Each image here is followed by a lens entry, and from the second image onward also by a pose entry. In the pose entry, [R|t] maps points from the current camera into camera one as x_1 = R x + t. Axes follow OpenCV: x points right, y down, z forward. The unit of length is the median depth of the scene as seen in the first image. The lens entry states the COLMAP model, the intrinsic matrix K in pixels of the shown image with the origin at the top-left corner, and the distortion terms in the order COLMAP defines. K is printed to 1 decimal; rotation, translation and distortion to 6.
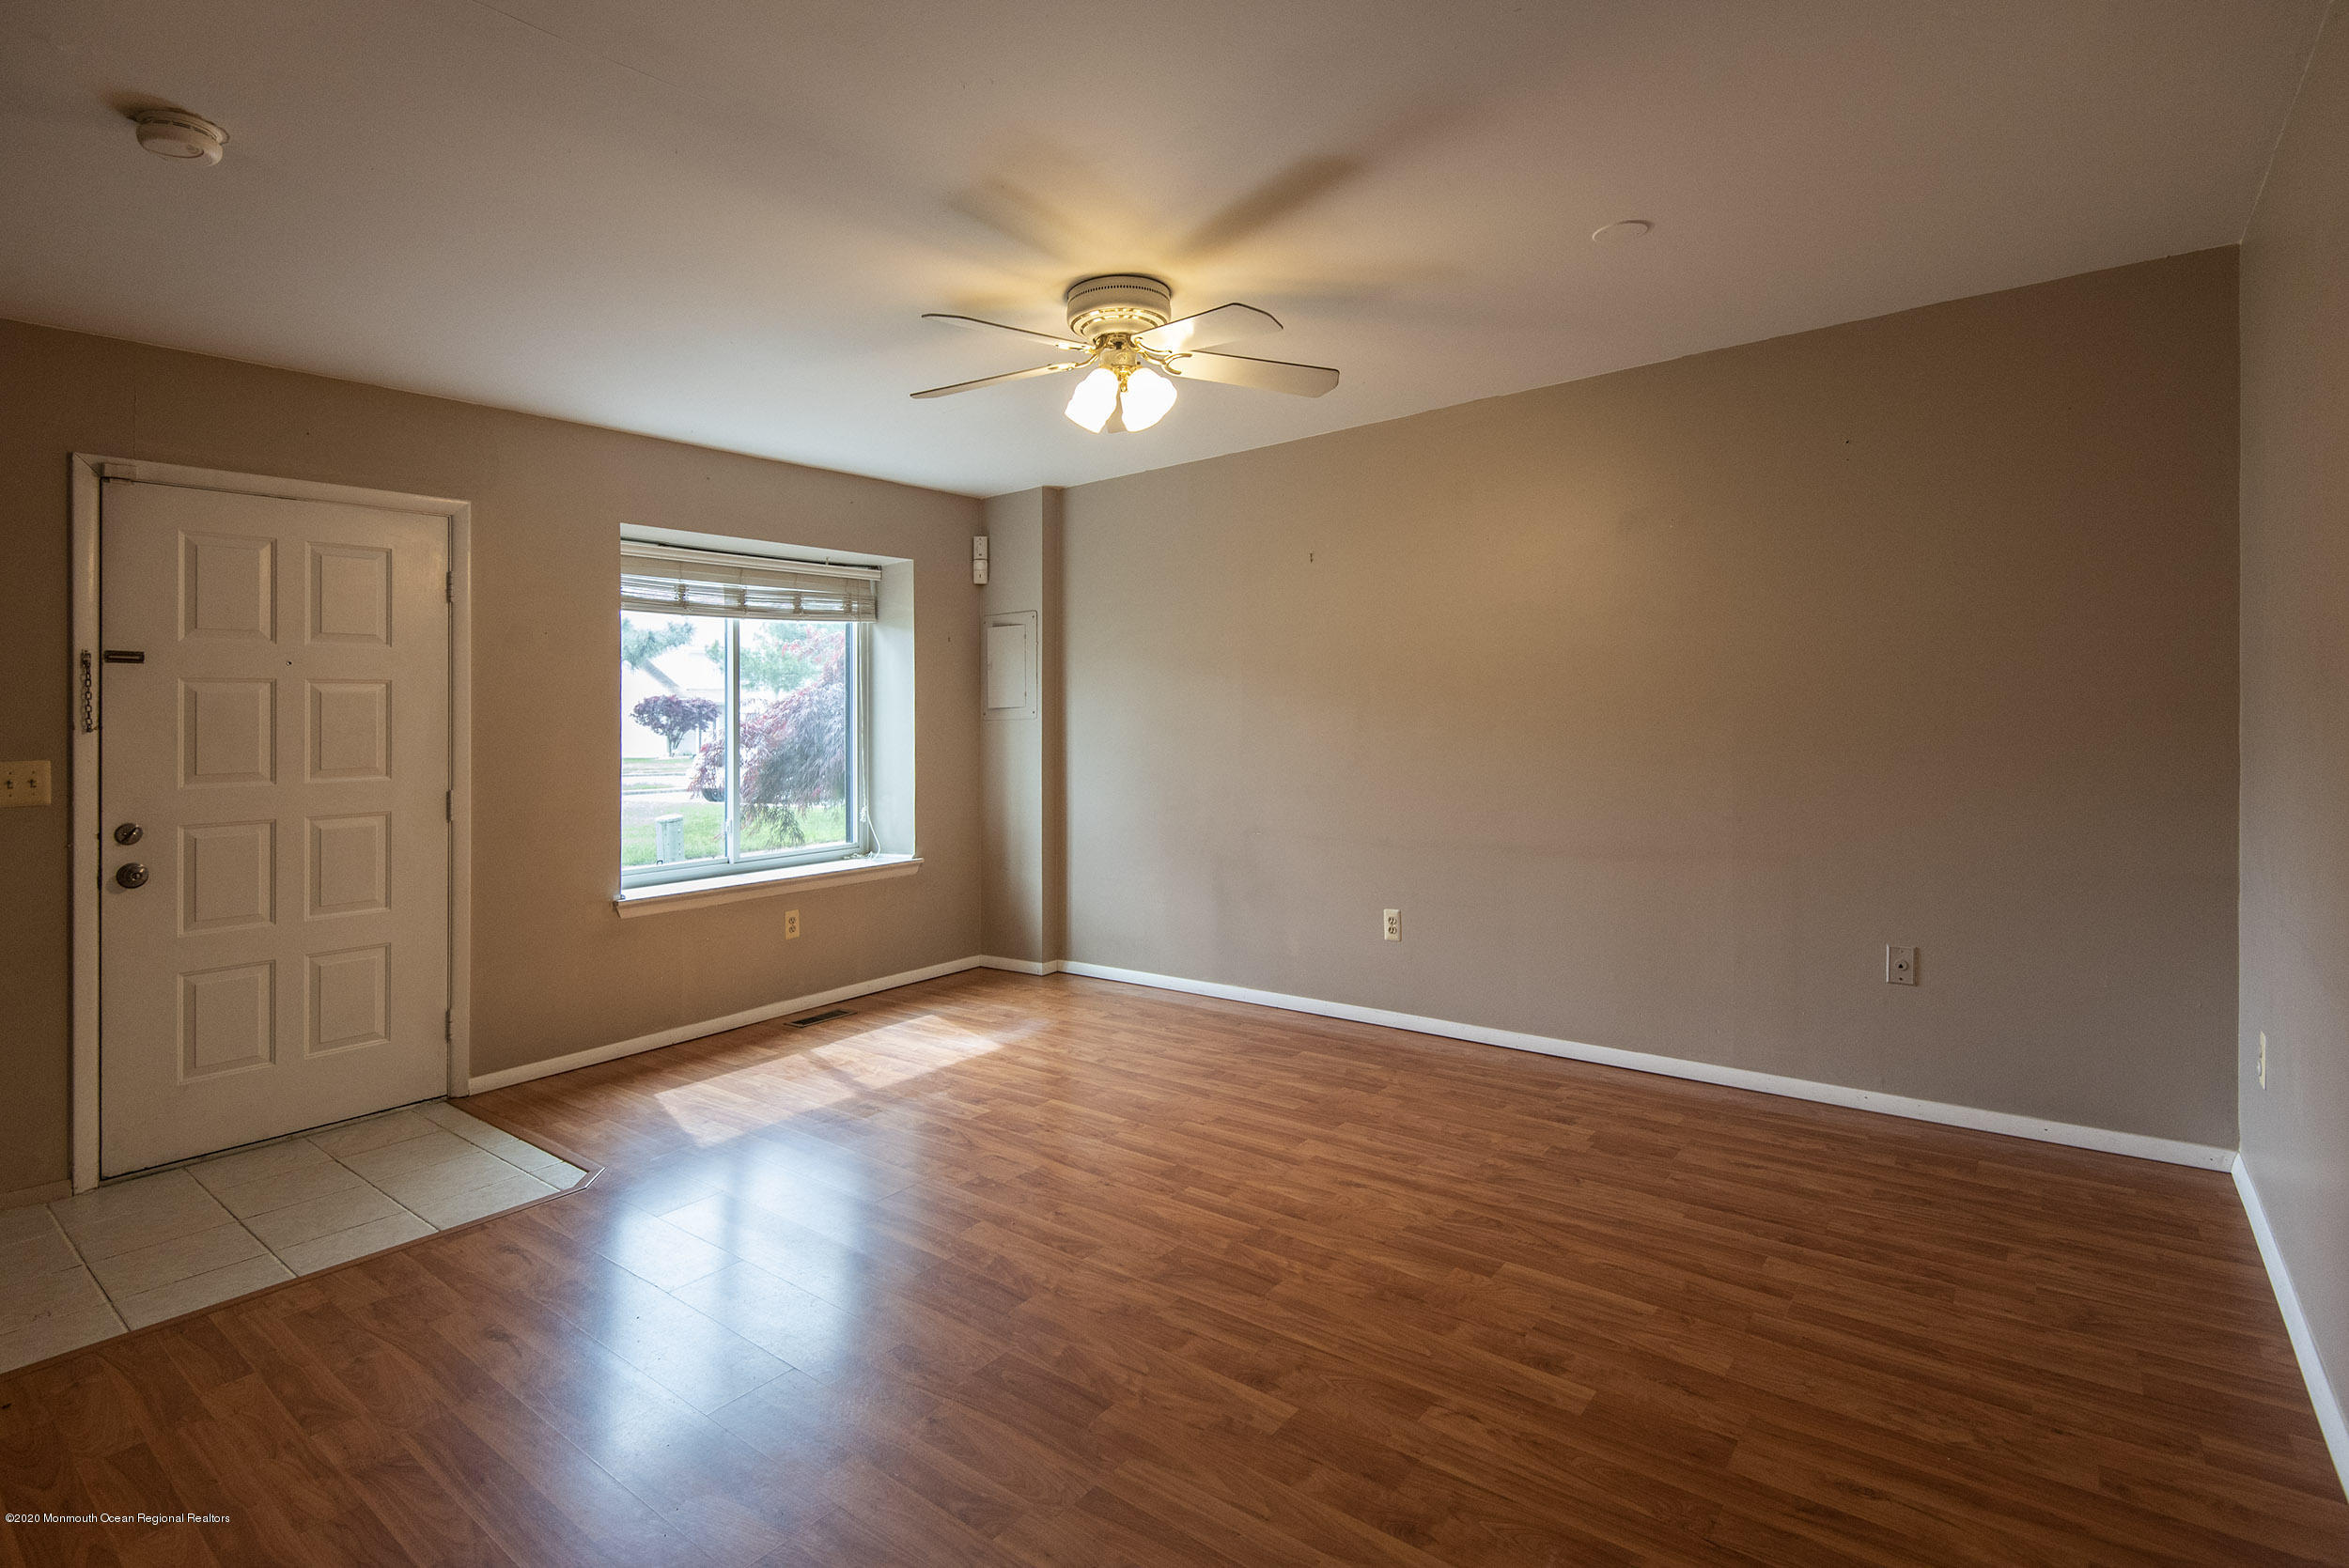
lens RADIAL K [[1145.8, 0, 1122.8], [0, 1145.8, 709.7], [0, 0, 1]] dist [0.037937, -0.026680]
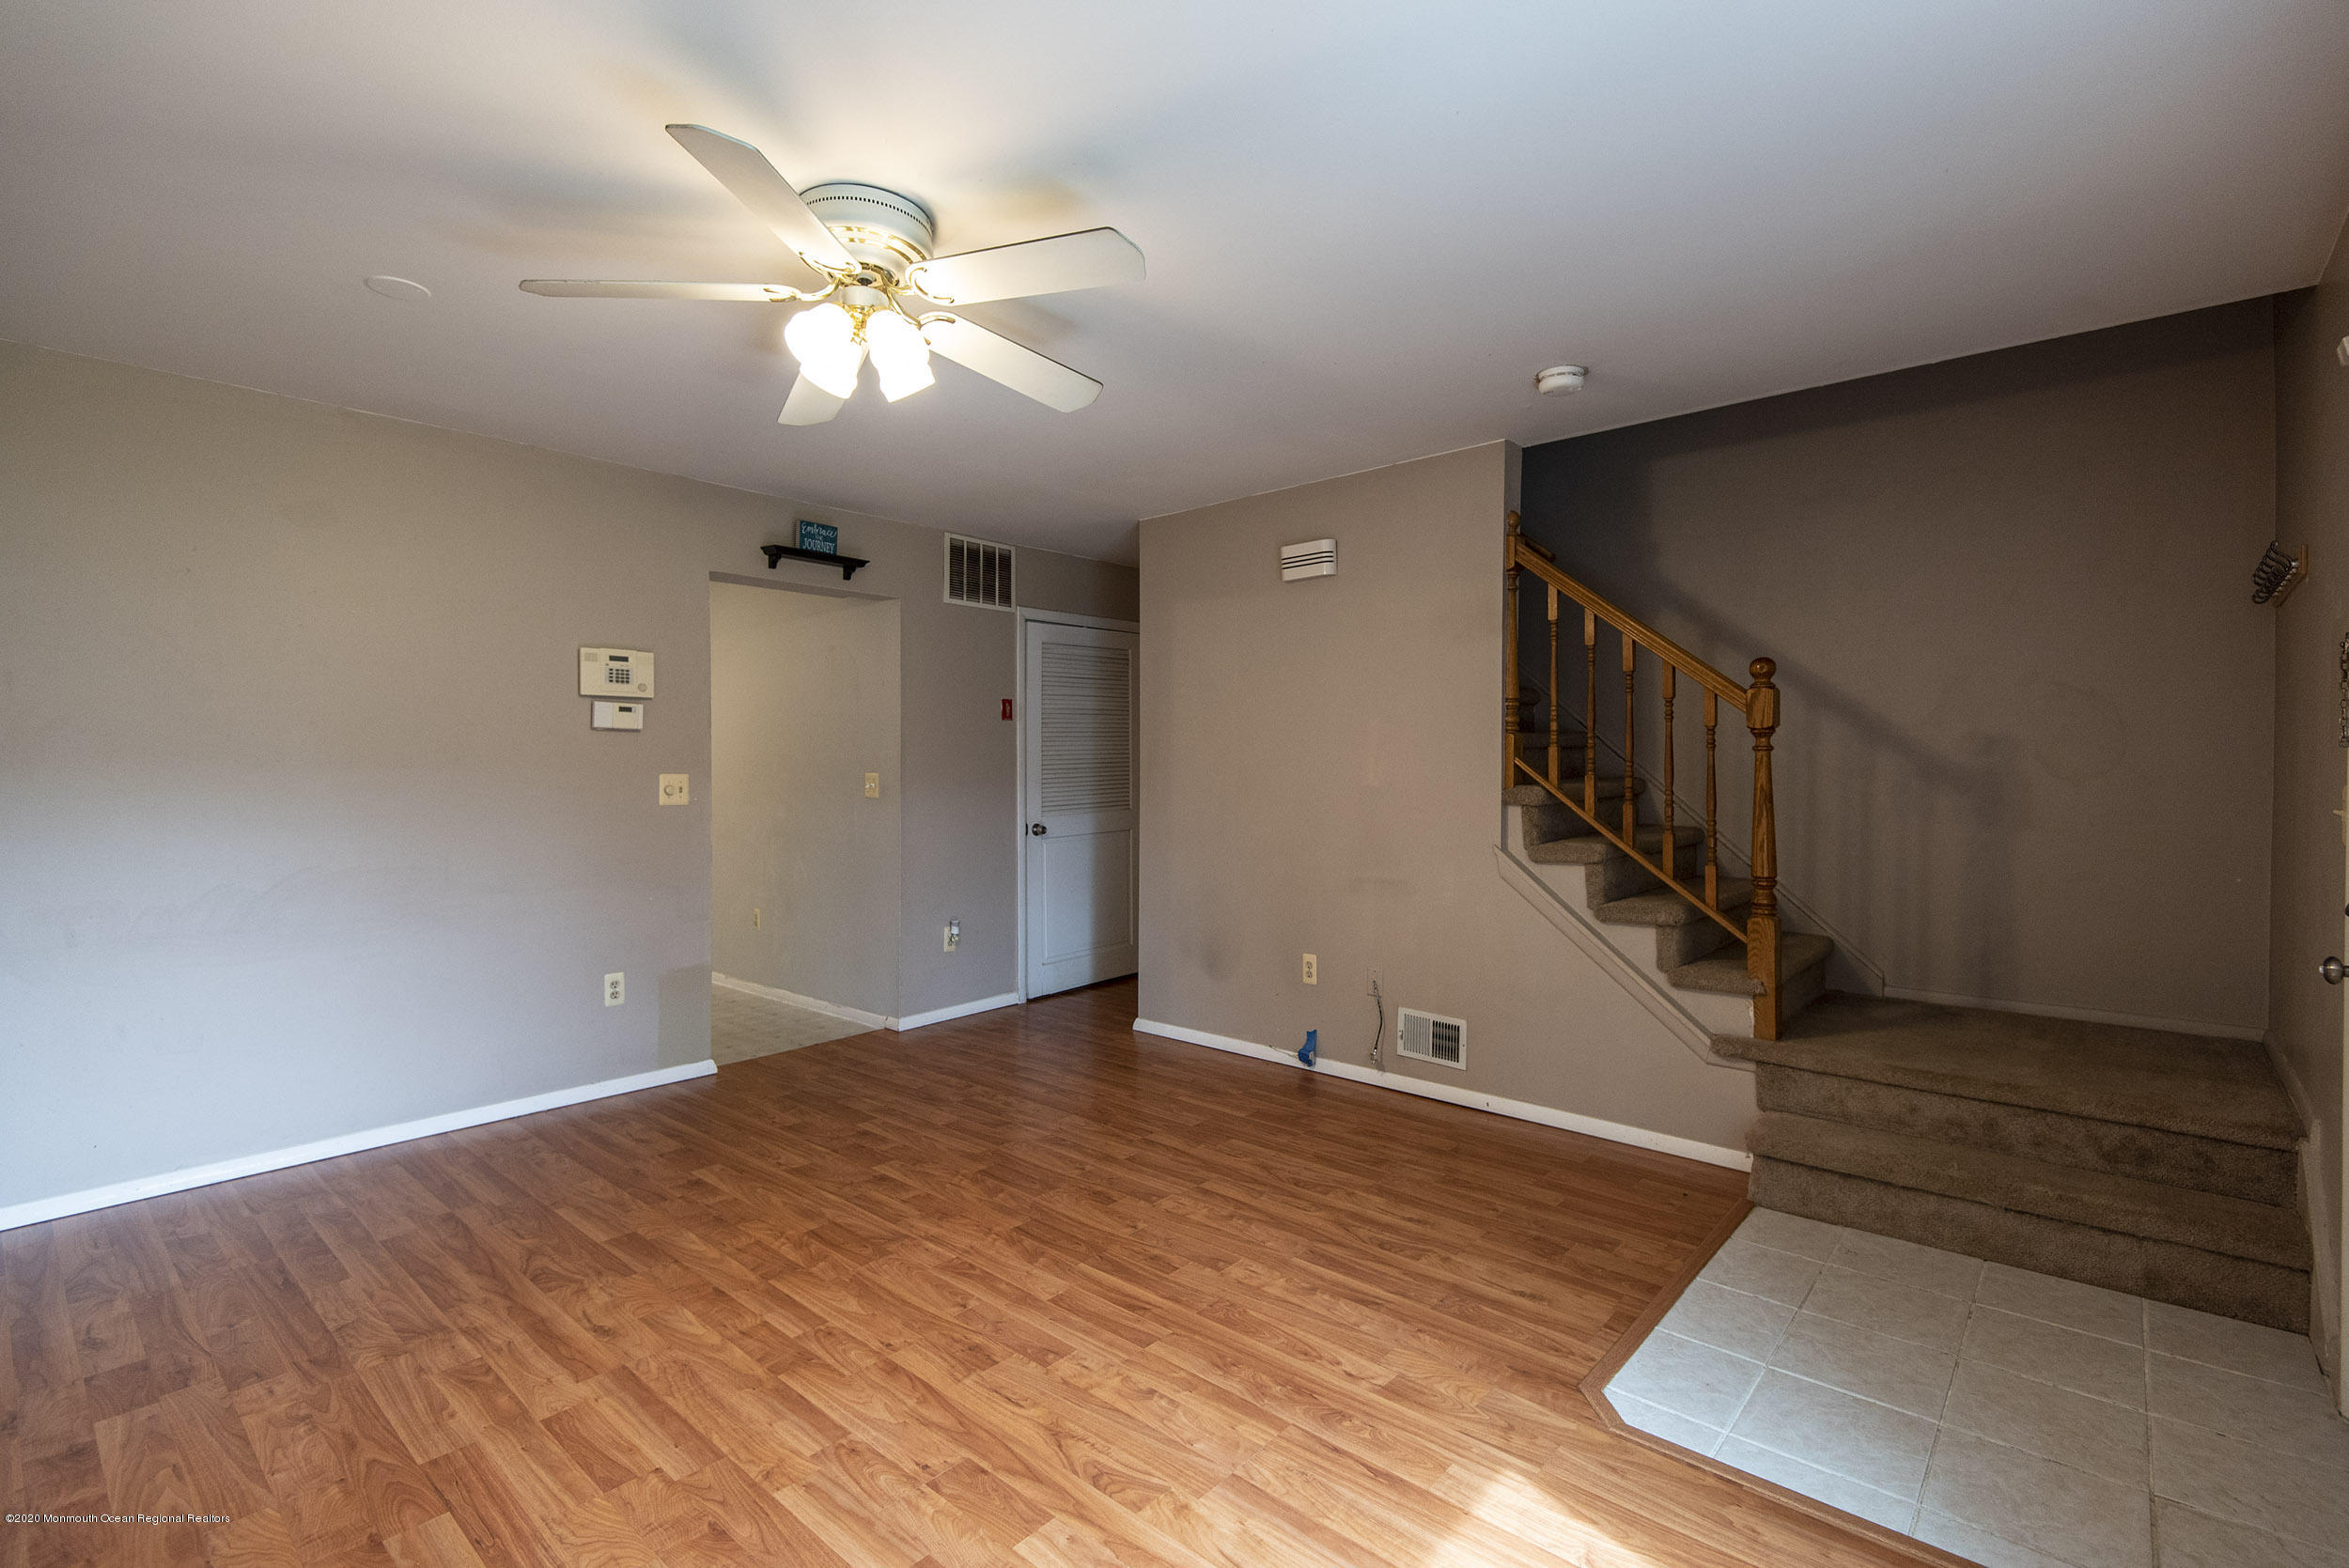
lens RADIAL K [[1069.9, 0, 1189.2], [0, 1069.9, 758.2], [0, 0, 1]] dist [0.034958, -0.020368]
pose [[-0.999485, 0.027587, 0.016400, -0.247029], [0.027351, 0.999521, -0.014455, 0.018428], [-0.016791, -0.013999, -0.999761, 1.757603]]
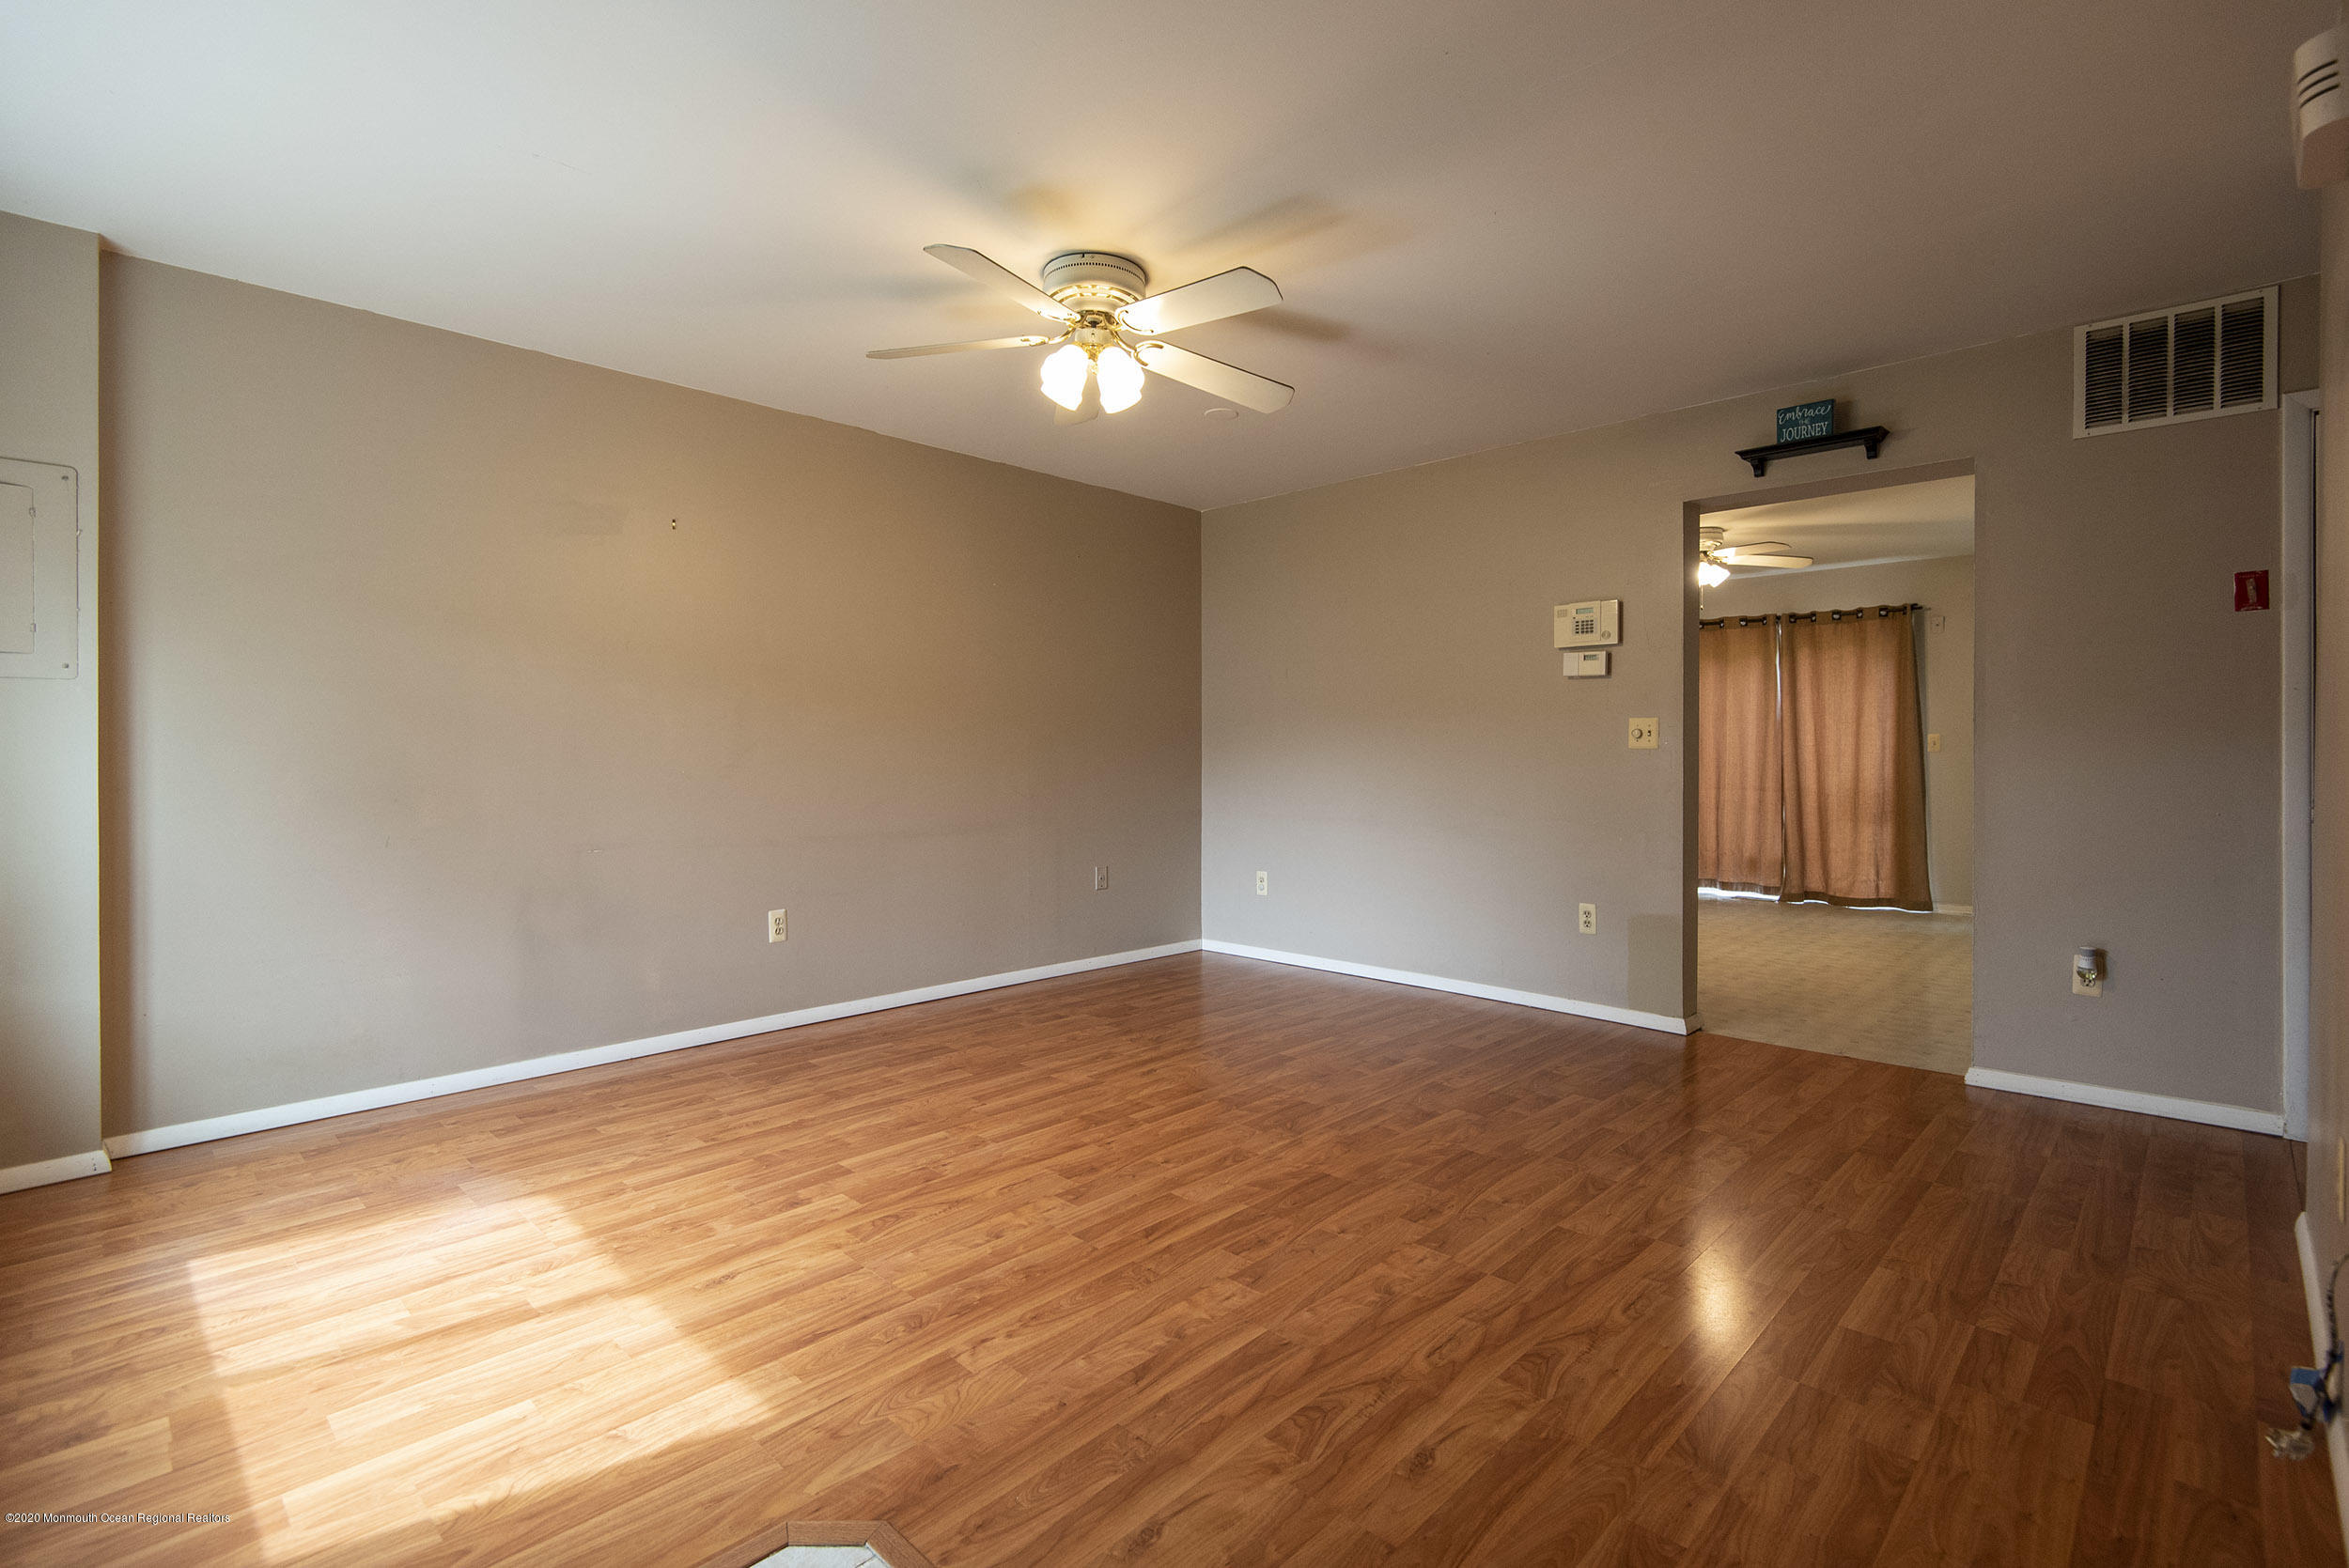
lens RADIAL K [[1069.9, 0, 1189.2], [0, 1069.9, 758.2], [0, 0, 1]] dist [0.034958, -0.020368]
pose [[0.065617, 0.020301, 0.997638, -0.974506], [-0.010188, 0.999755, -0.019674, 0.085628], [-0.997793, -0.008873, 0.065807, 0.867031]]
